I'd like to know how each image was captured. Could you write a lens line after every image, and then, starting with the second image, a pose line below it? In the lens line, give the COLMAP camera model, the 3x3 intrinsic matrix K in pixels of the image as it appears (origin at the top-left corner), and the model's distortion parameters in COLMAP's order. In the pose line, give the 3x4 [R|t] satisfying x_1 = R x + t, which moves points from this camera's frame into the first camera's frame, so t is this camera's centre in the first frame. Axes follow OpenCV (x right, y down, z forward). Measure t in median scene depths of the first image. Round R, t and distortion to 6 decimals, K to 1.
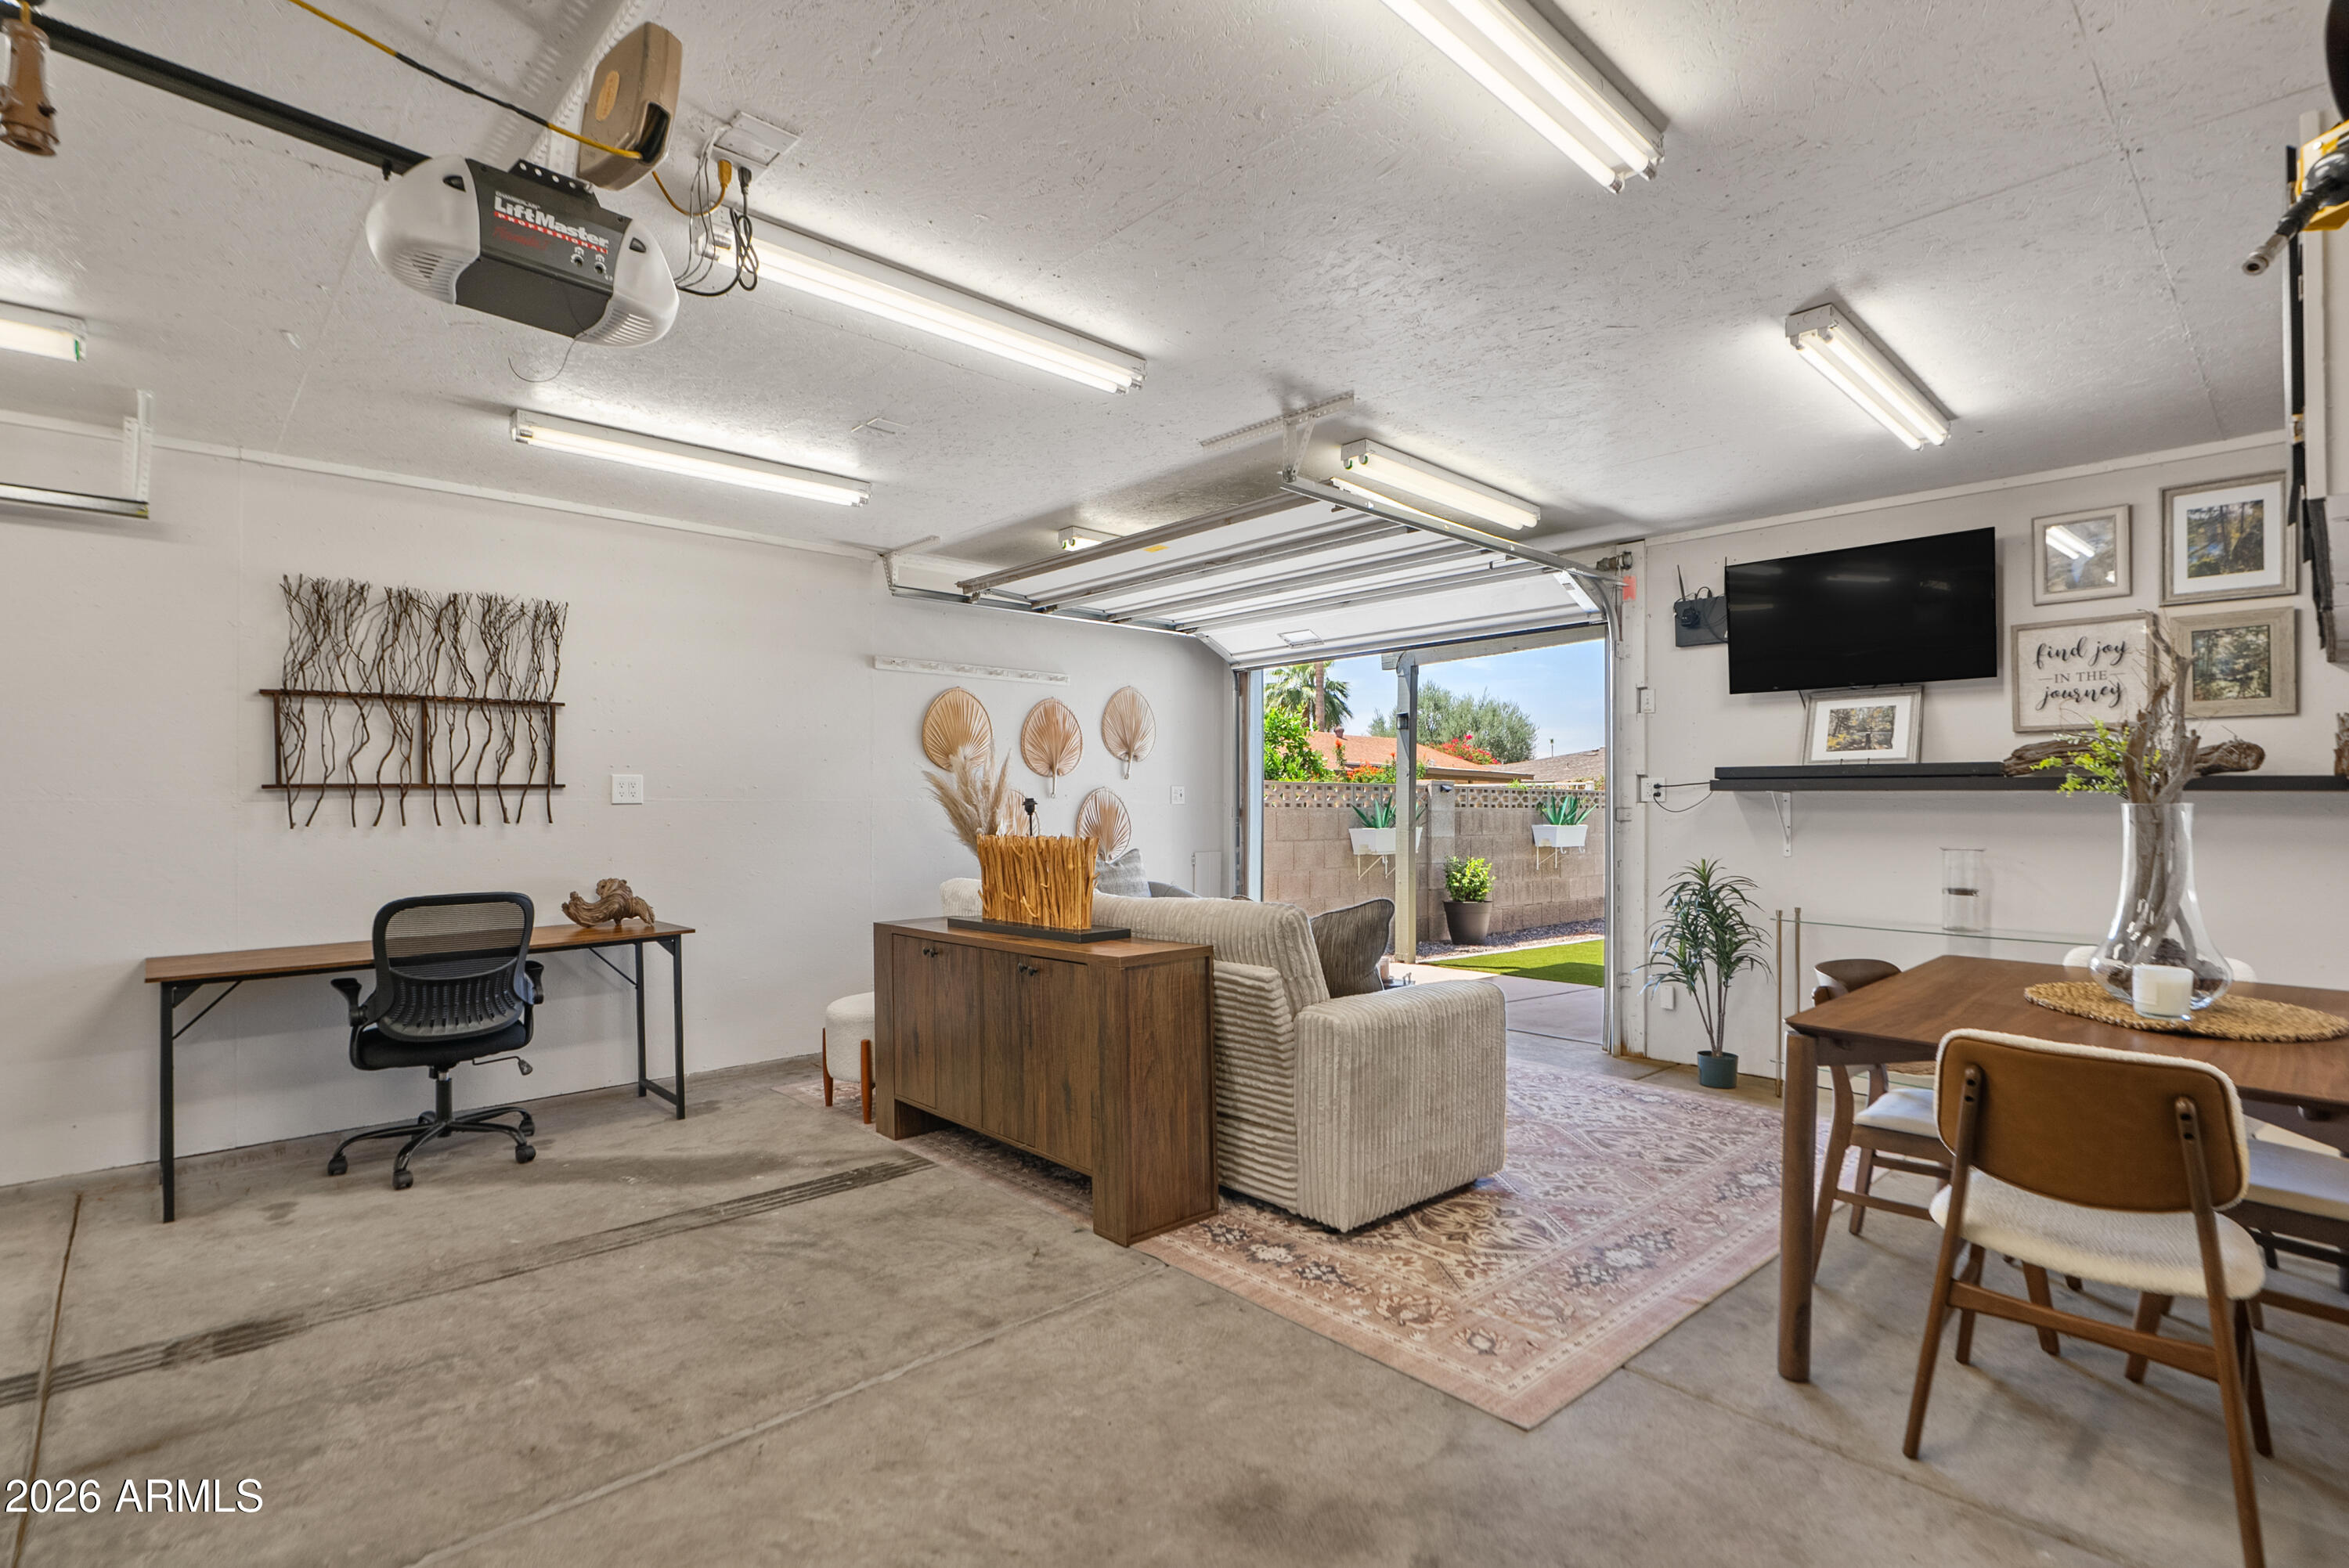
lens RADIAL K [[1100.0, 0, 1173.2], [0, 1100.0, 798.6], [0, 0, 1]] dist [0.000432, 0.000210]
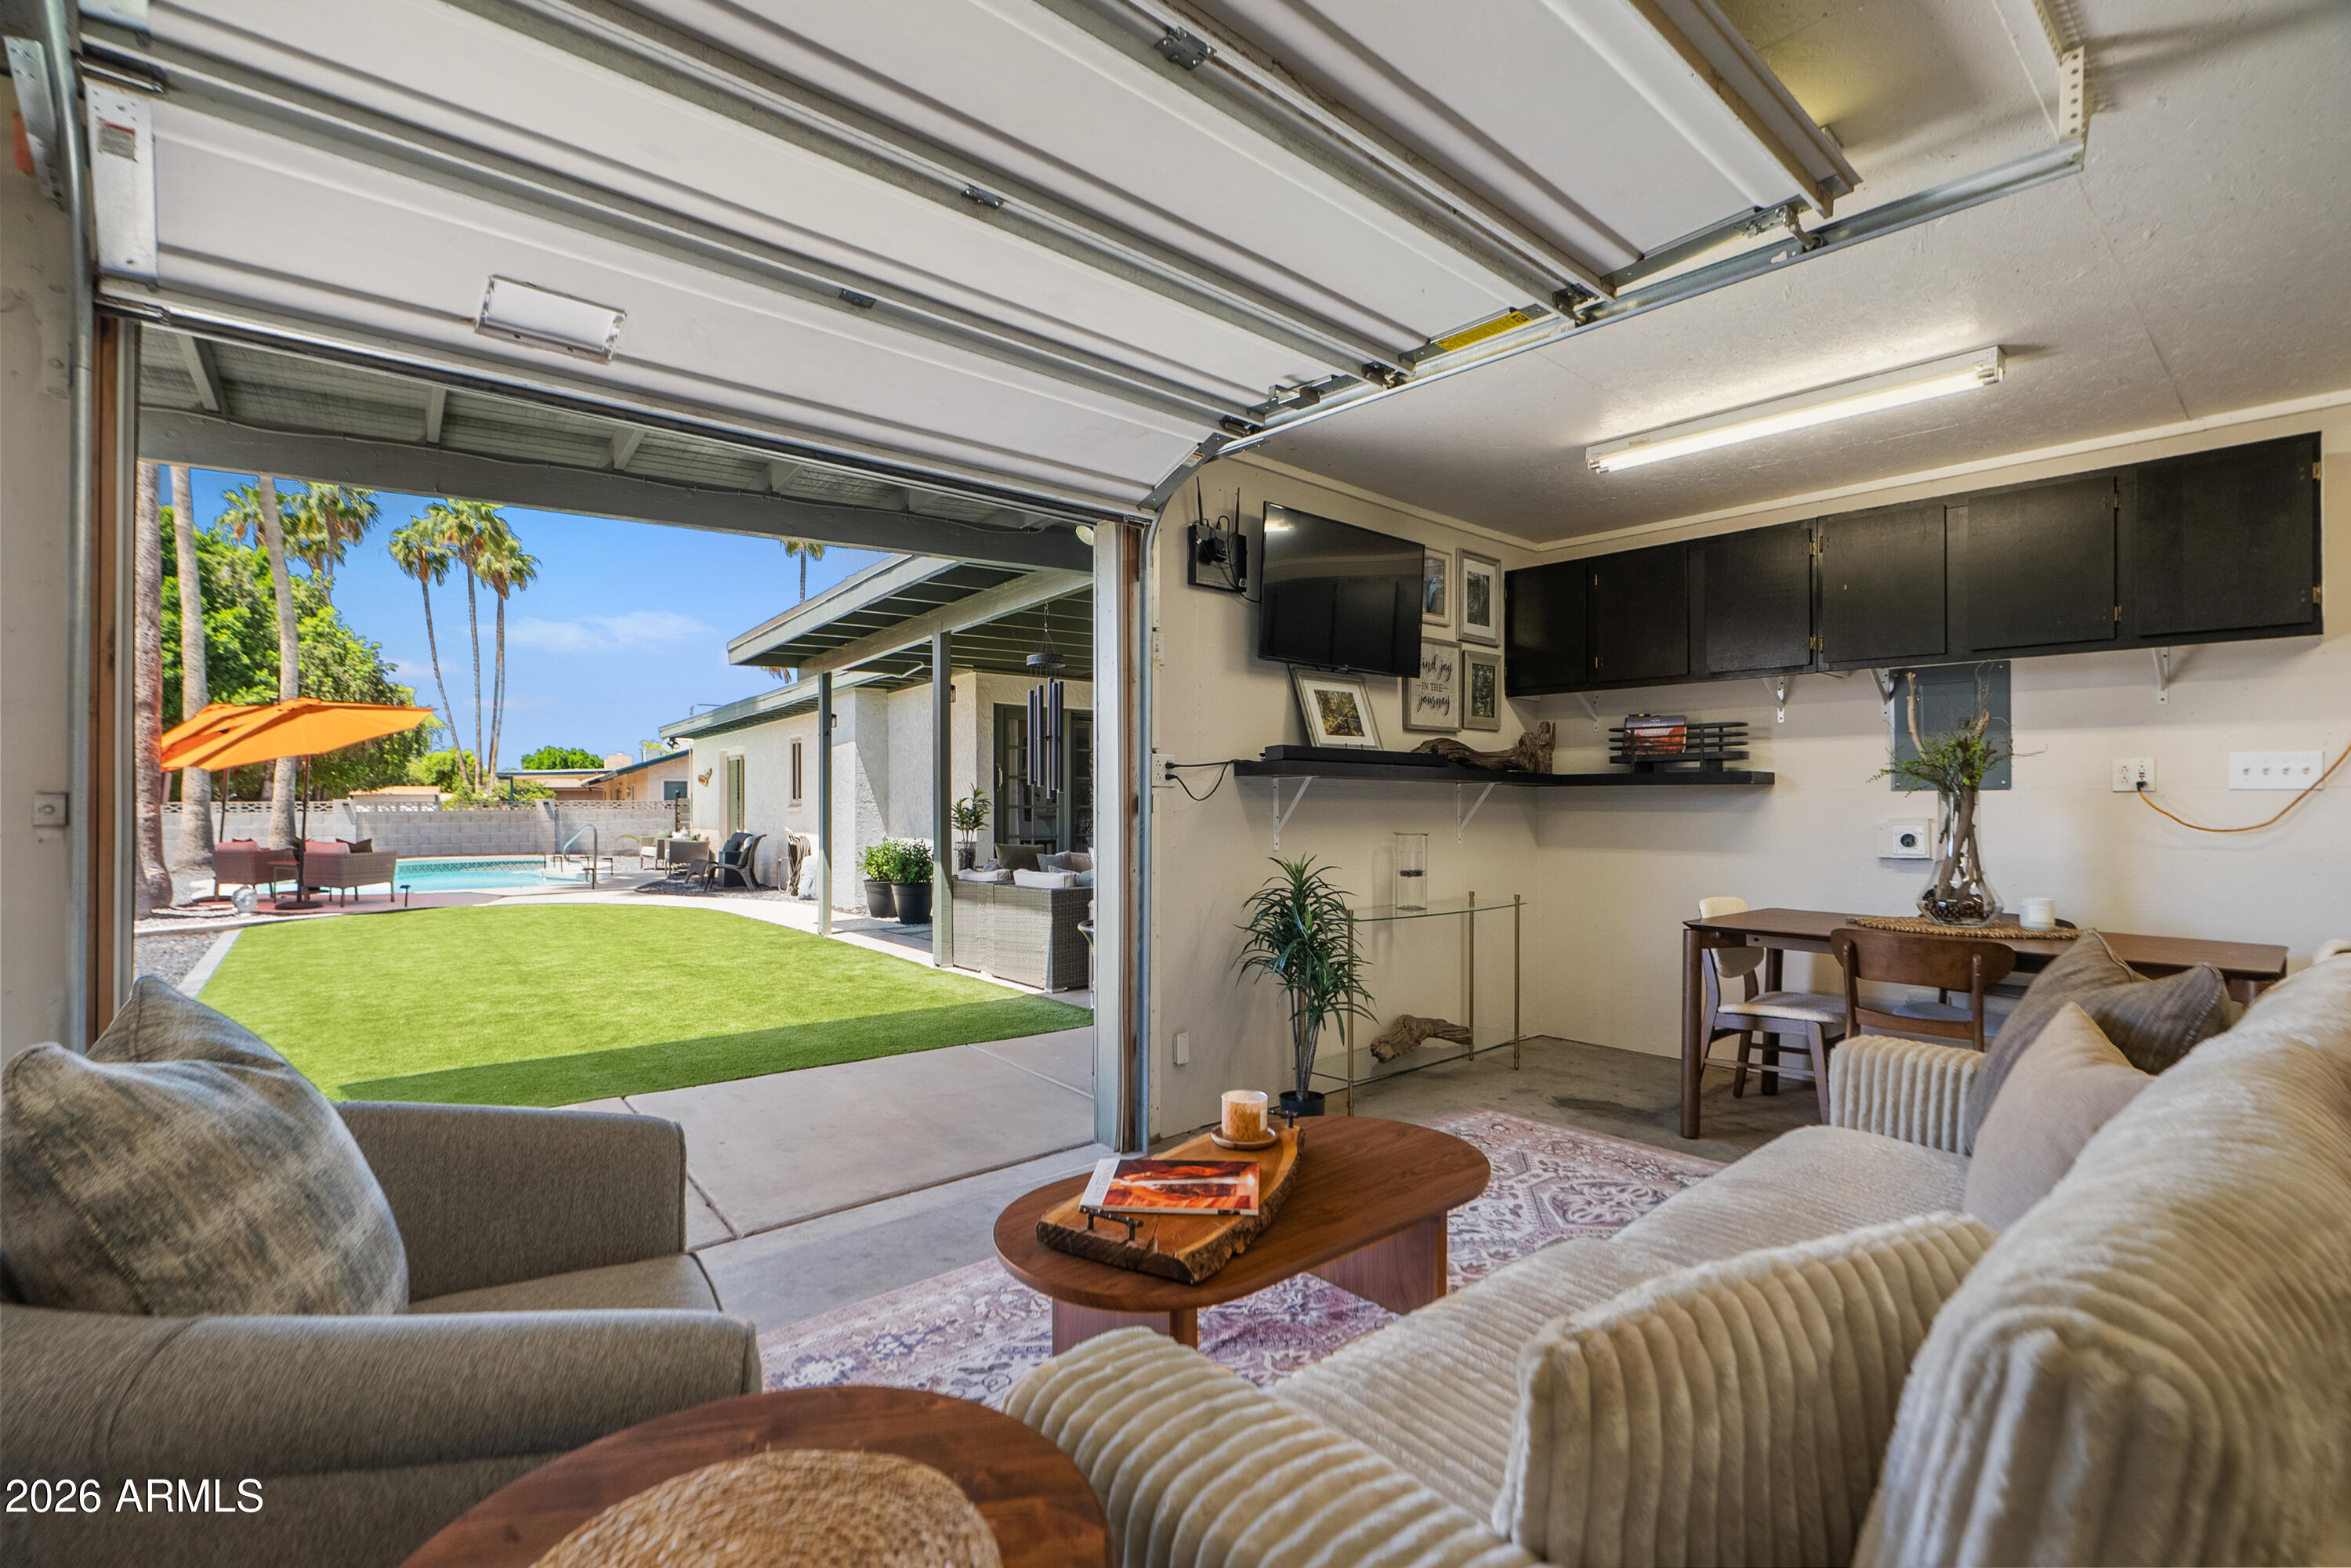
lens RADIAL K [[1103.1, 0, 1173.8], [0, 1103.1, 792.6], [0, 0, 1]] dist [0.001872, 0.000062]
pose [[0.010013, 0.002846, 0.999946, -0.342699], [-0.010737, 0.999939, -0.002739, 0.010209], [-0.999892, -0.010709, 0.010043, 1.124669]]
